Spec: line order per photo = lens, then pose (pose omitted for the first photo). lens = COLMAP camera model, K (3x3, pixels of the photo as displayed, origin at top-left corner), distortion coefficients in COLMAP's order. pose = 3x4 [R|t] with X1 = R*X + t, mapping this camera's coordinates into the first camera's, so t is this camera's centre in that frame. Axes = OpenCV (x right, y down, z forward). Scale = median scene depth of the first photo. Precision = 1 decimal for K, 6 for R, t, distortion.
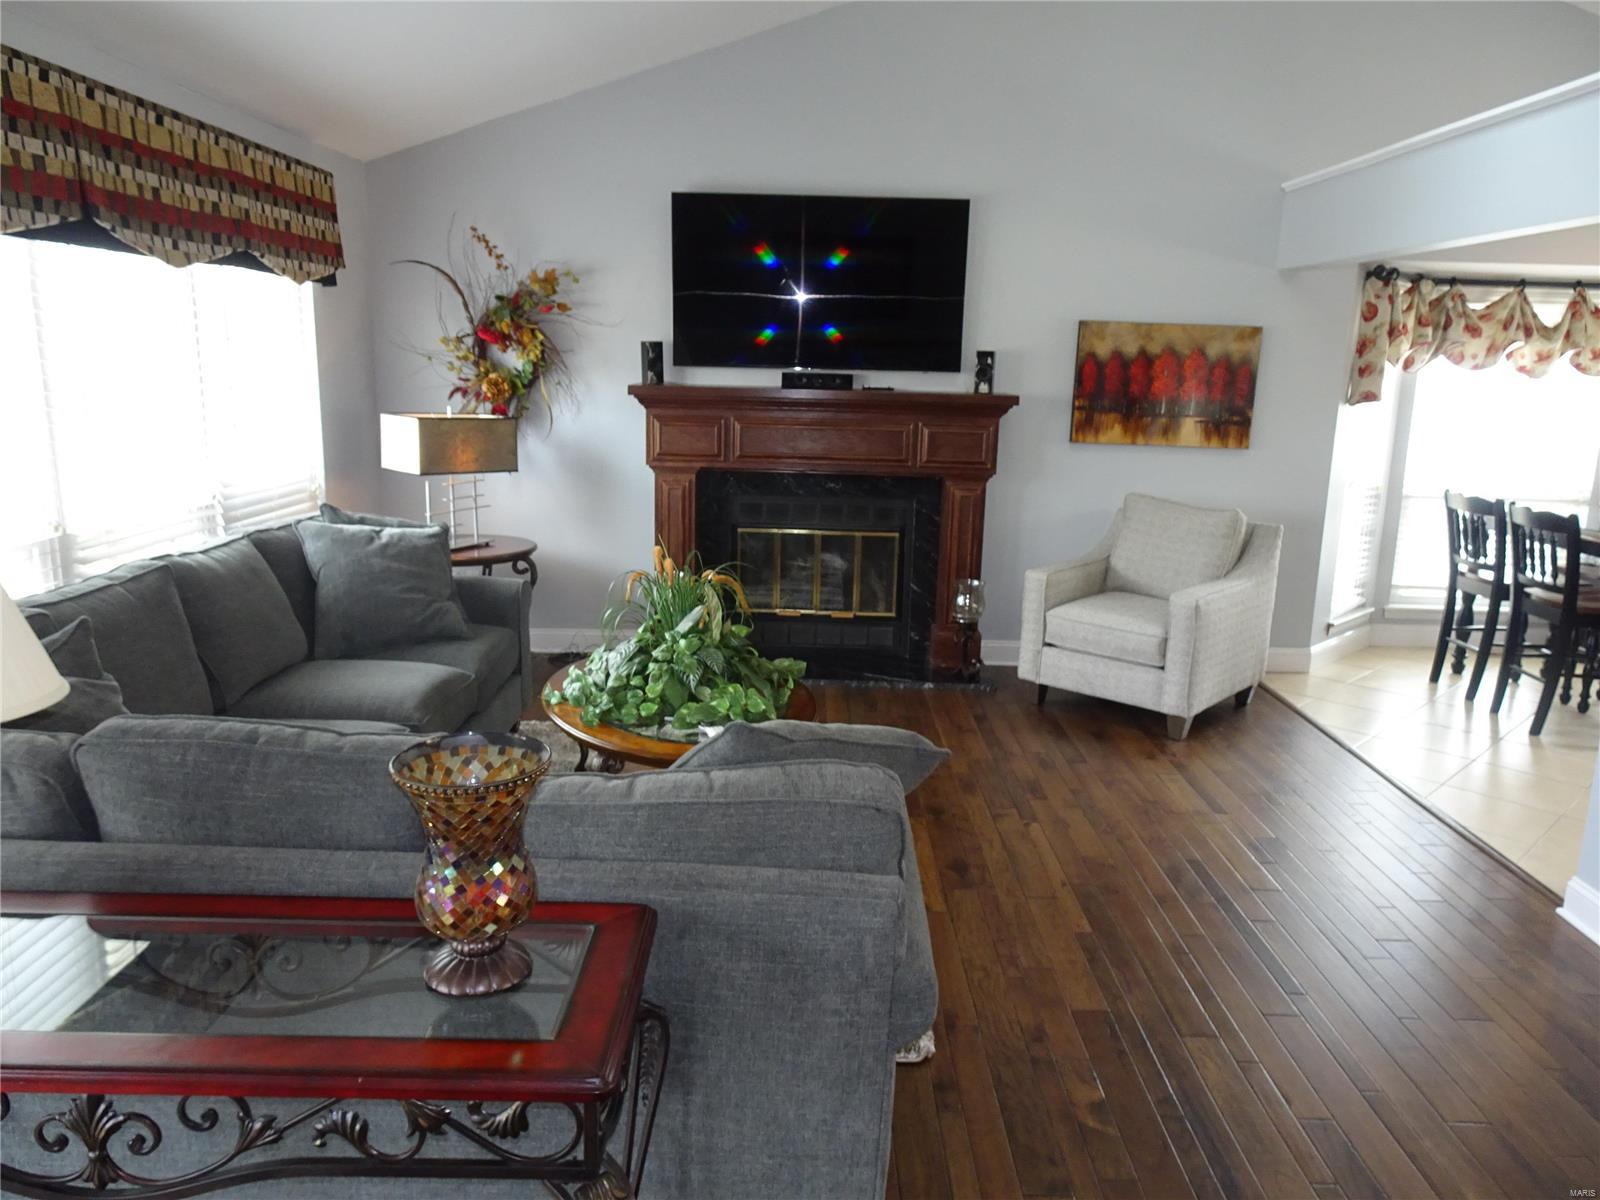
lens RADIAL K [[1141.3, 0, 806.6], [0, 1141.3, 593.9], [0, 0, 1]] dist [0.011607, -0.004147]
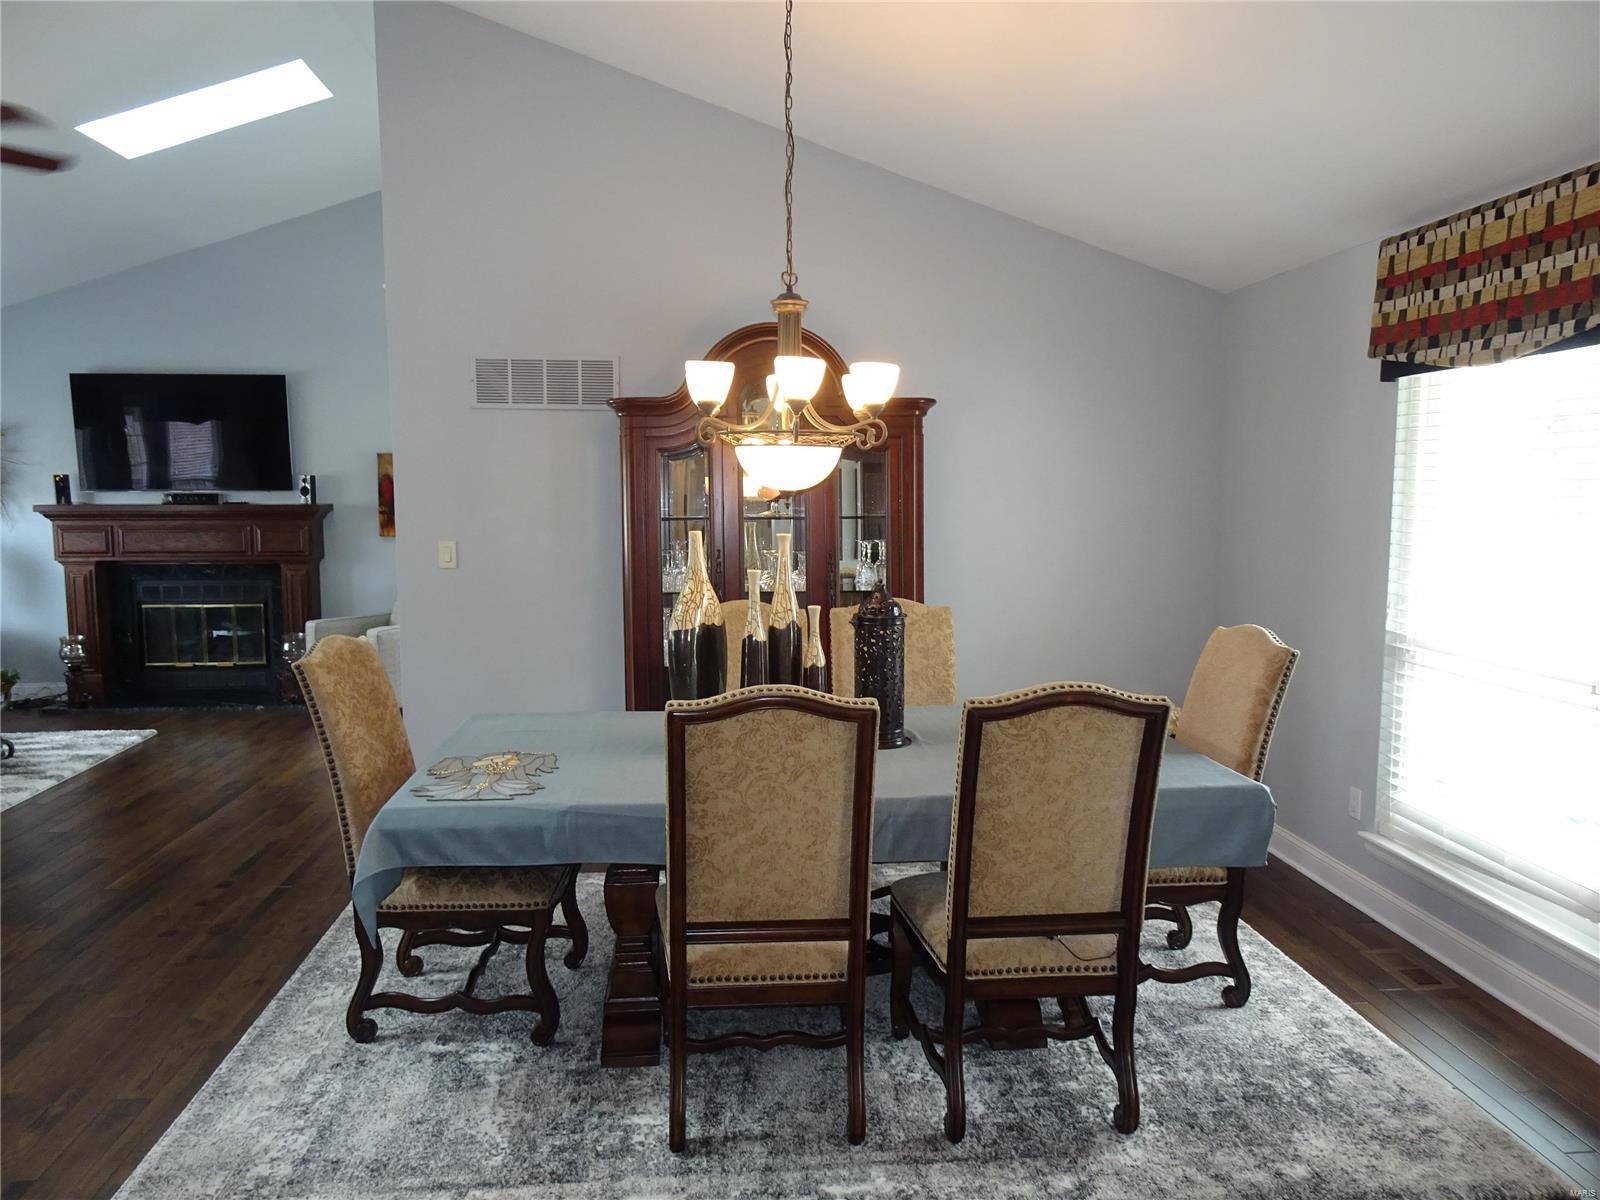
lens RADIAL K [[1141.3, 0, 804.5], [0, 1141.3, 597.5], [0, 0, 1]] dist [0.011607, -0.004147]
pose [[0.994875, -0.036245, 0.094397, 0.648050], [0.045764, 0.993862, -0.100713, 0.117696], [-0.090168, 0.104517, 0.990427, -0.482495]]
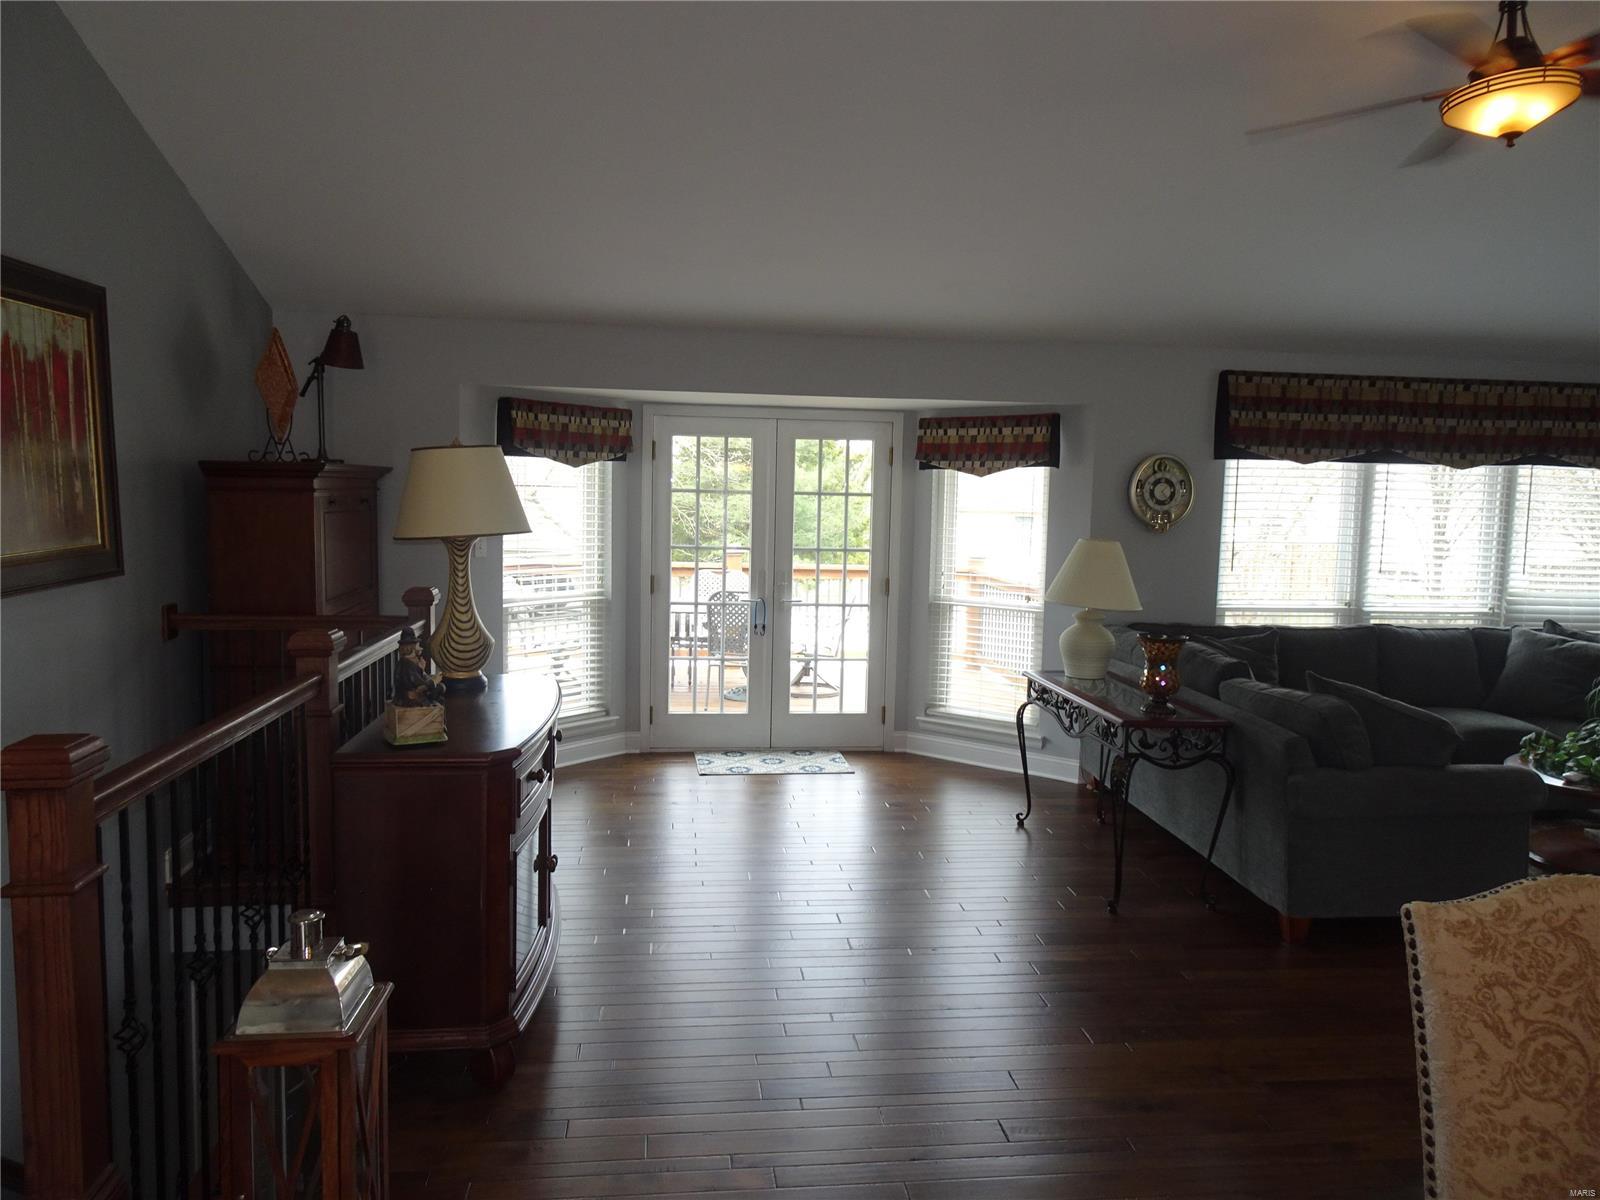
lens RADIAL K [[1141.3, 0, 806.2], [0, 1141.3, 601.5], [0, 0, 1]] dist [0.011607, -0.004147]
pose [[0.125160, 0.073808, -0.989387, 0.692198], [-0.222327, 0.973955, 0.044532, 0.033986], [0.966905, 0.214394, 0.138310, -0.098896]]
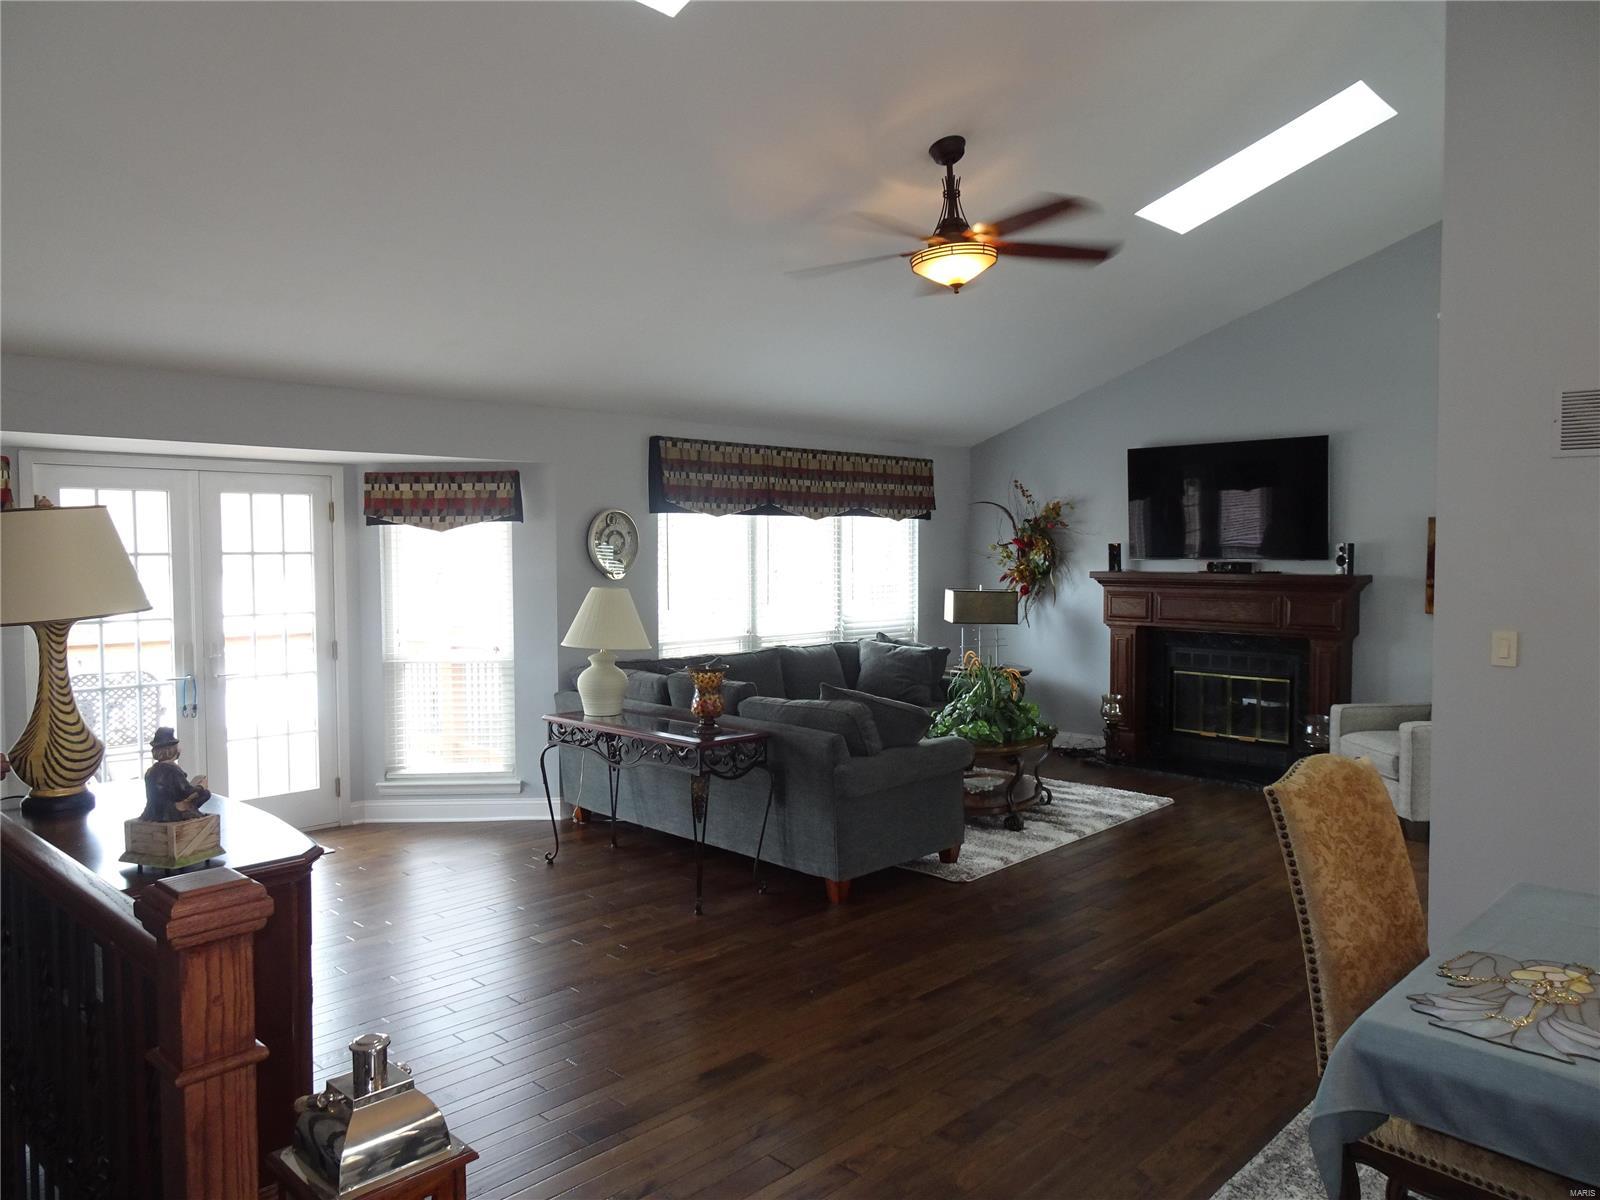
lens RADIAL K [[1141.3, 0, 807.6], [0, 1141.3, 598.4], [0, 0, 1]] dist [0.011607, -0.004147]
pose [[0.720848, 0.003615, -0.693084, 0.631519], [-0.120369, 0.985444, -0.120051, 0.084743], [0.682561, 0.169965, 0.710790, -0.356559]]
